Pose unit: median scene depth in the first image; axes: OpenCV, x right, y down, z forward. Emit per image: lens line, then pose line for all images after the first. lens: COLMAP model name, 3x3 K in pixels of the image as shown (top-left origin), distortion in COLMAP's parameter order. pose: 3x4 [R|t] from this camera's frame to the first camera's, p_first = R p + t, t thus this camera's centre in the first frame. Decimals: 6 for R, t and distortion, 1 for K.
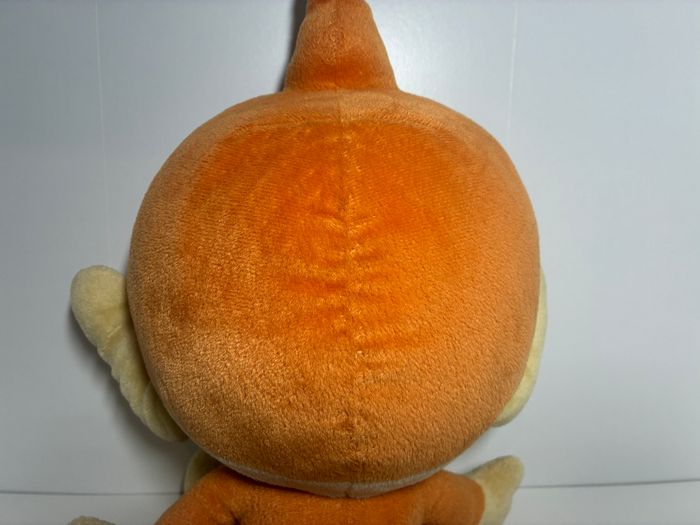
lens RADIAL K [[531.3, 0, 349.3], [0, 531.3, 263.1], [0, 0, 1]] dist [0.026917, -0.035478]
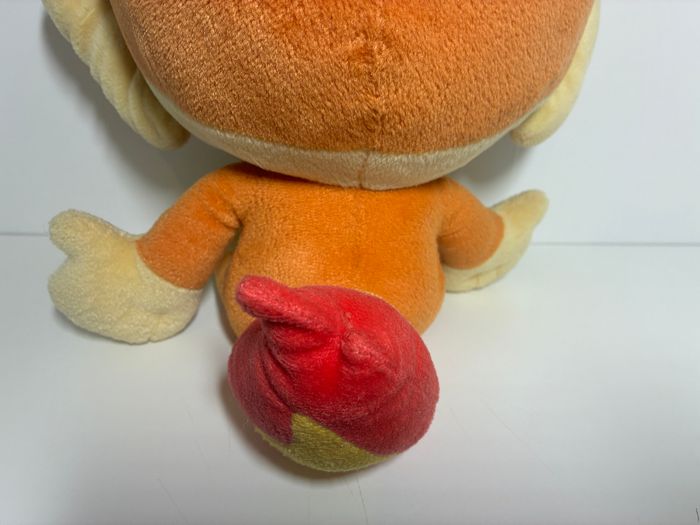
lens RADIAL K [[531.3, 0, 346.9], [0, 531.3, 261.7], [0, 0, 1]] dist [0.026917, -0.035478]
pose [[0.999772, 0.017776, -0.011858, -0.015293], [-0.013792, 0.960692, 0.277275, 0.337058], [0.016321, -0.277048, 0.960717, 0.111539]]
